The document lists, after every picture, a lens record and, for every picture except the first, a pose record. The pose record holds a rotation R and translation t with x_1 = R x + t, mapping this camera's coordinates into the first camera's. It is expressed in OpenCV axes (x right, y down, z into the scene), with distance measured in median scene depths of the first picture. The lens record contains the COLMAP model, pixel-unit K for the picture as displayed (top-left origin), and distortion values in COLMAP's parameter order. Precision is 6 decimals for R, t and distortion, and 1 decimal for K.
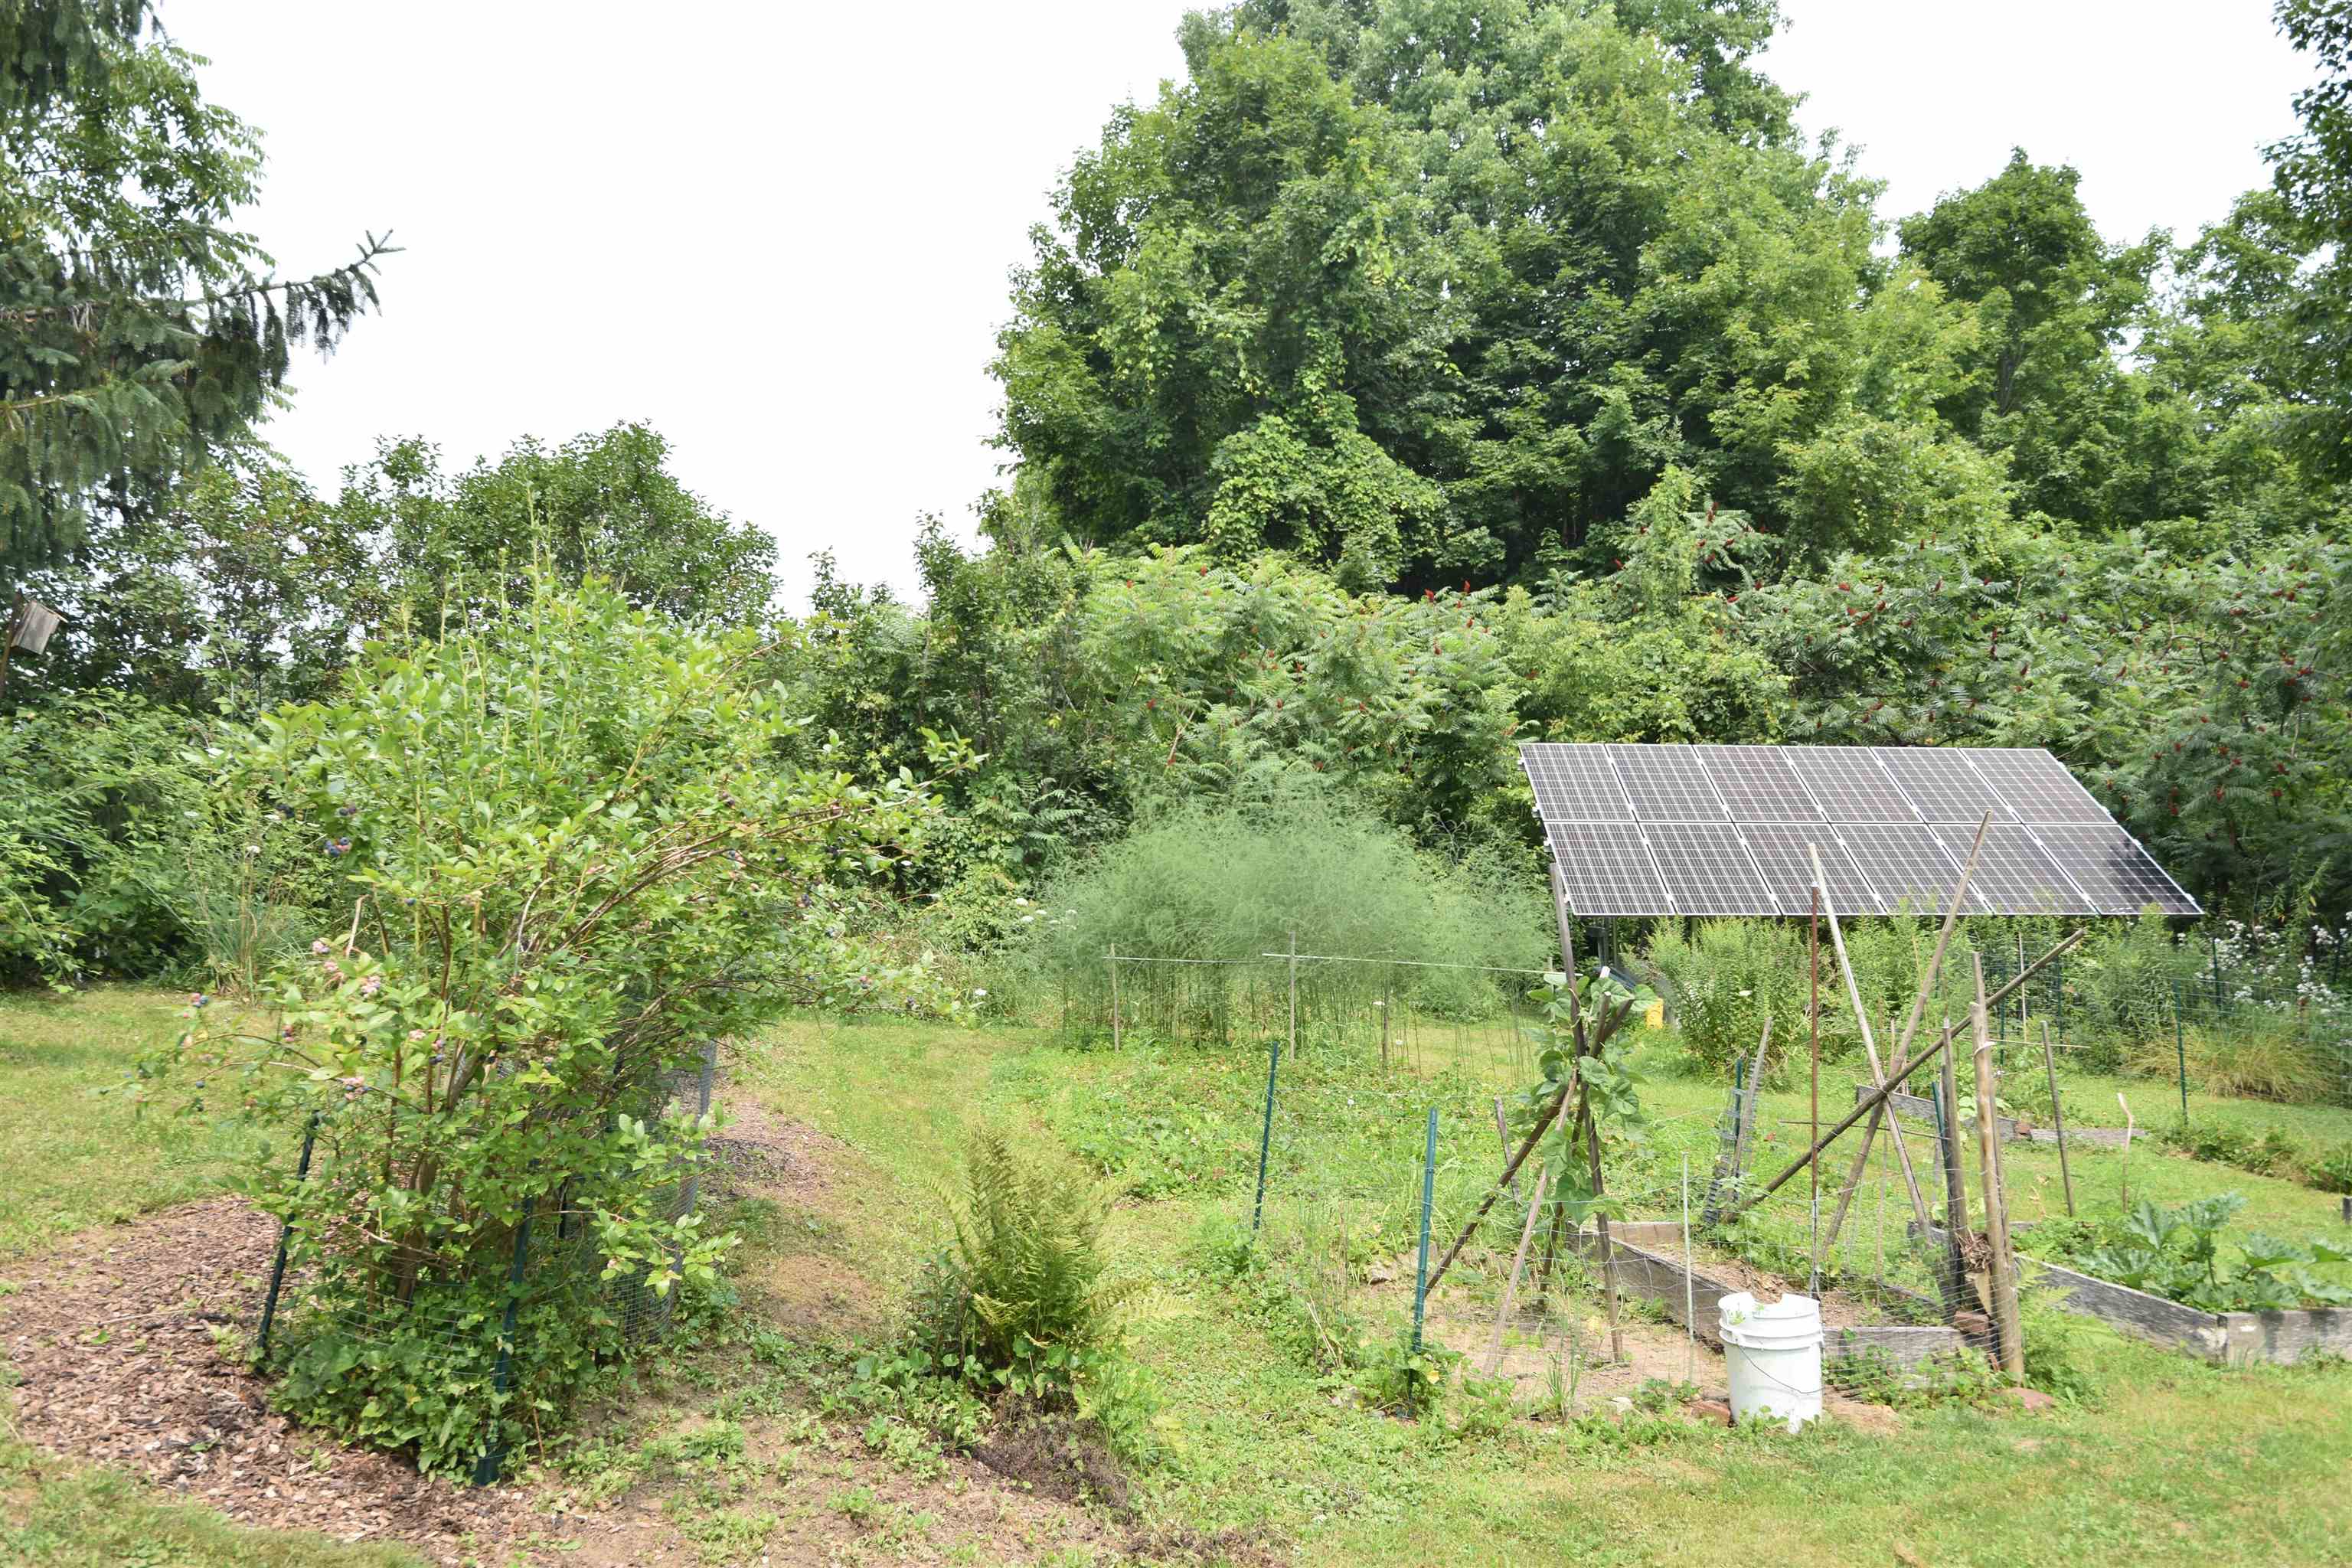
lens RADIAL K [[1502.3, 0, 1183.7], [0, 1502.3, 762.2], [0, 0, 1]] dist [0.000509, 0.000621]
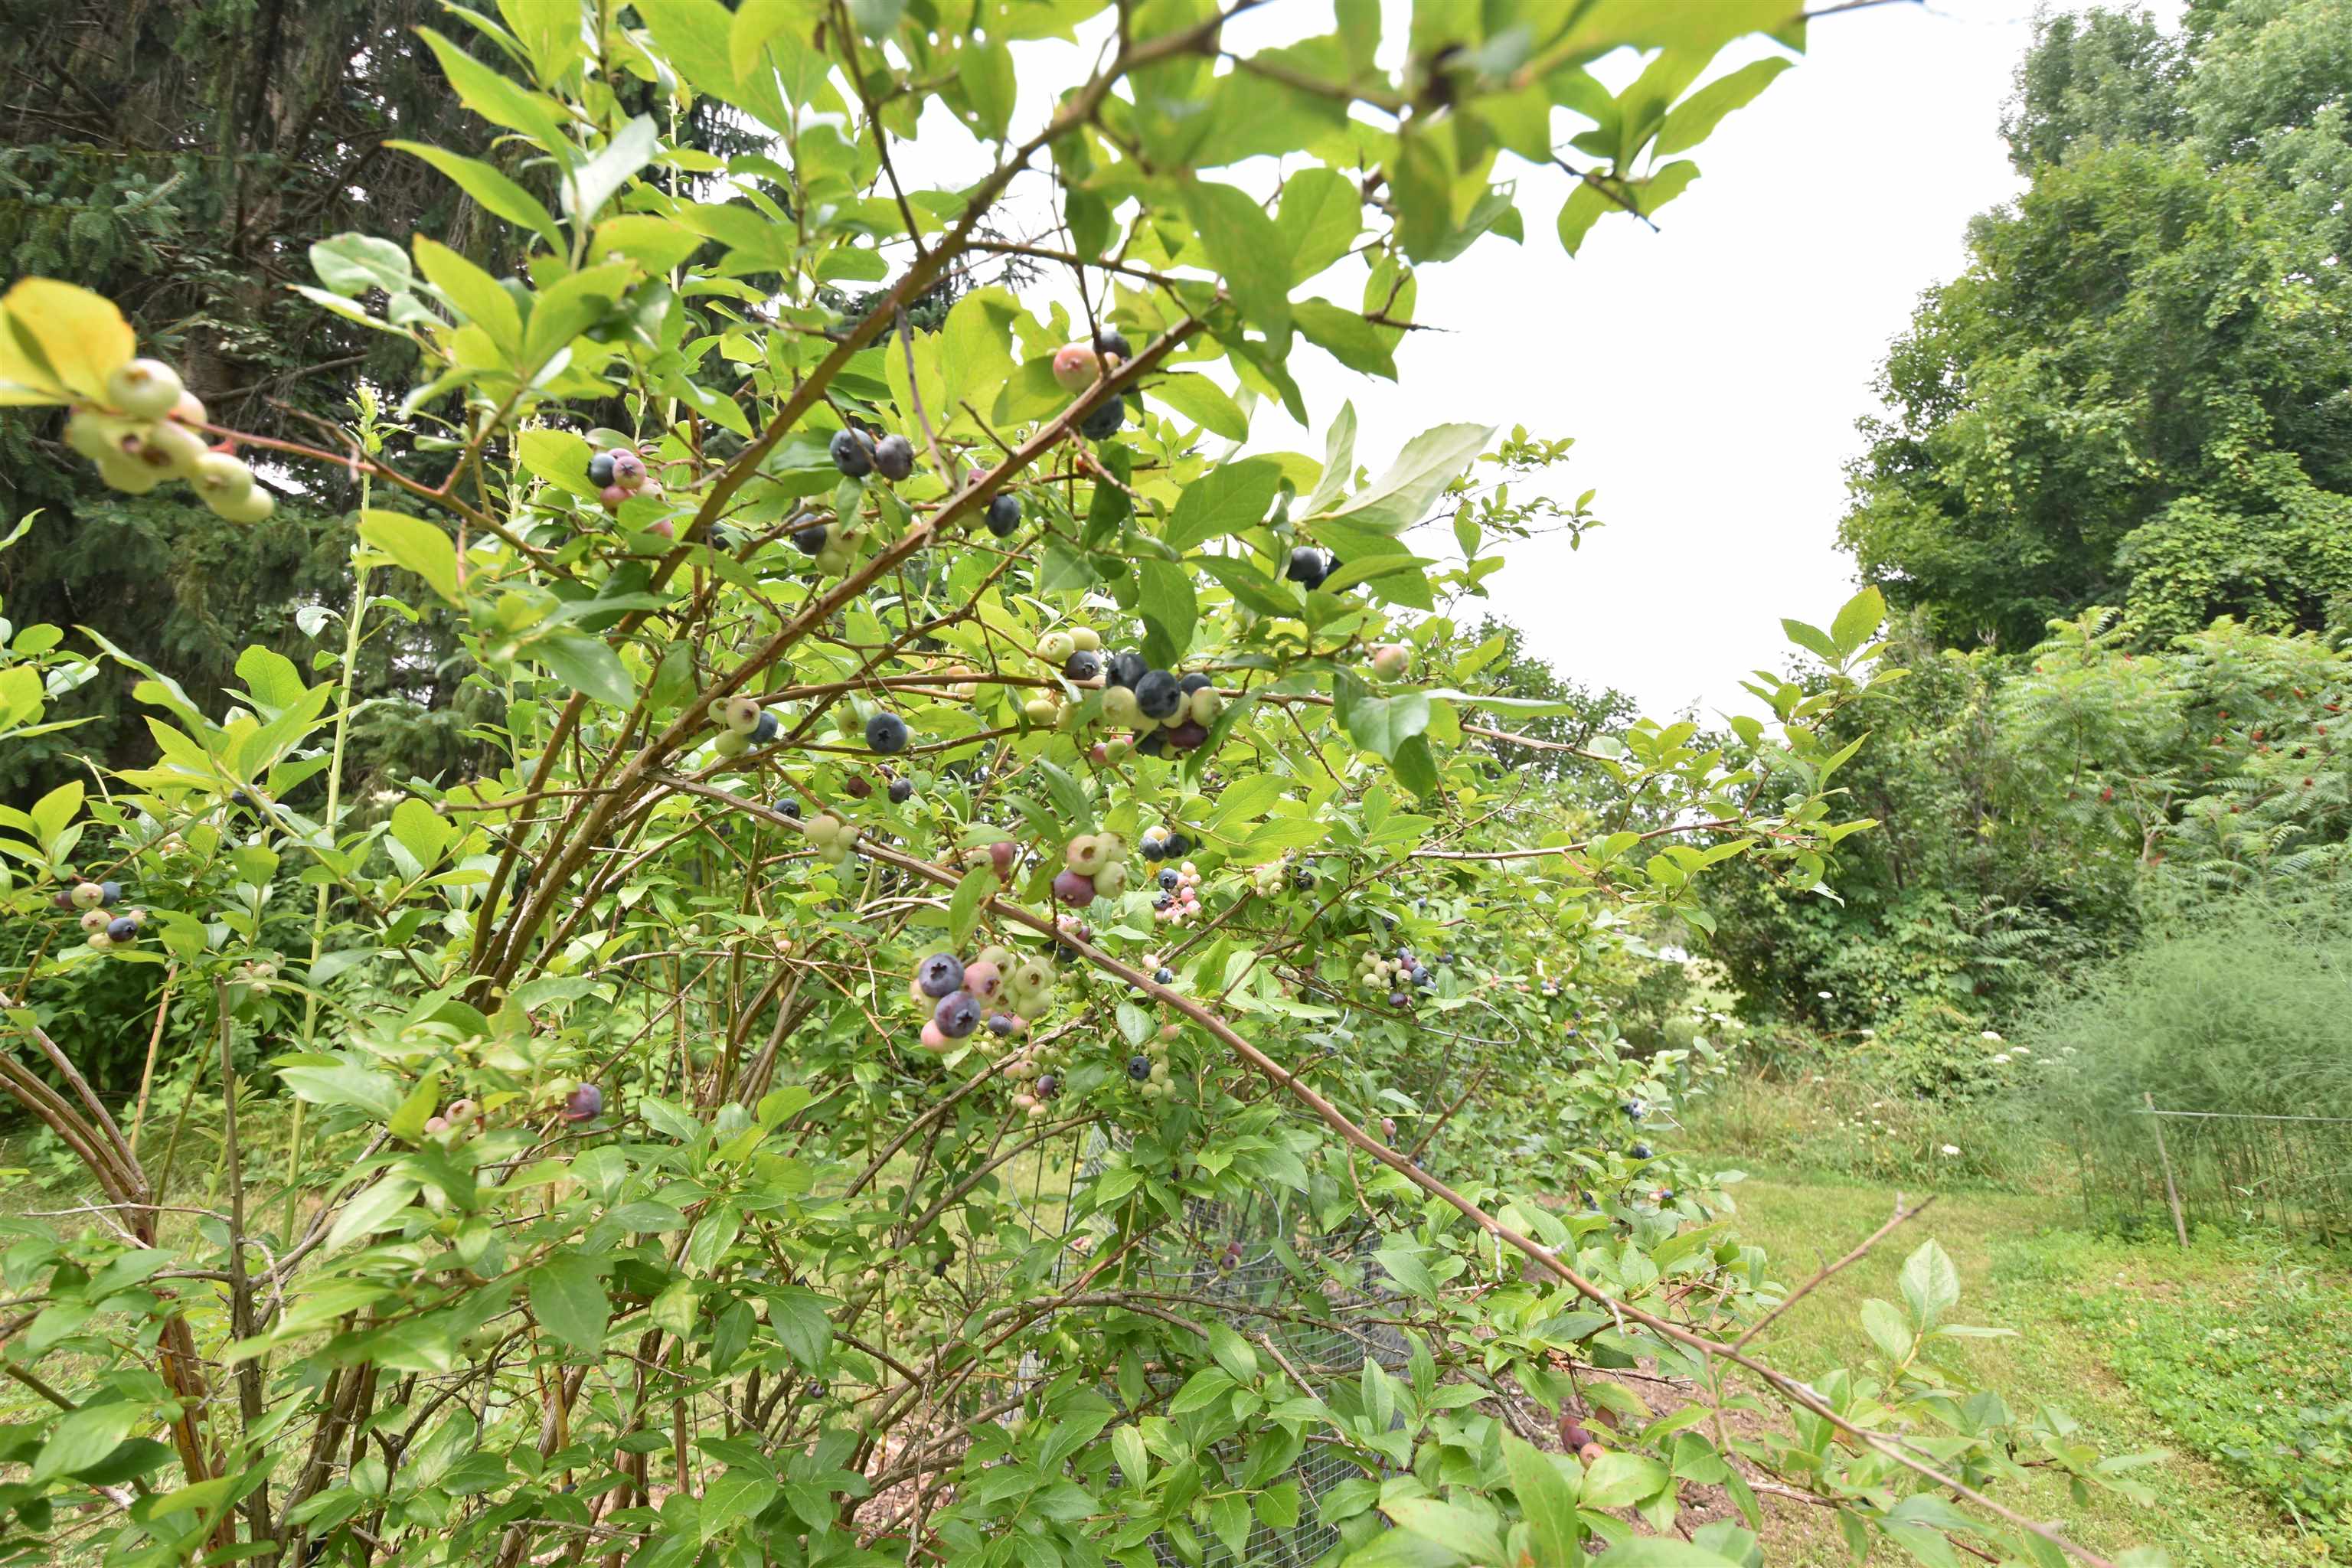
lens RADIAL K [[1038.8, 0, 1167.8], [0, 1038.8, 760.1], [0, 0, 1]] dist [-0.022014, -0.003991]
pose [[0.731848, -0.180475, -0.657136, -0.021638], [0.064083, 0.978247, -0.197296, 0.013000], [0.678448, 0.102279, 0.727494, 0.140551]]
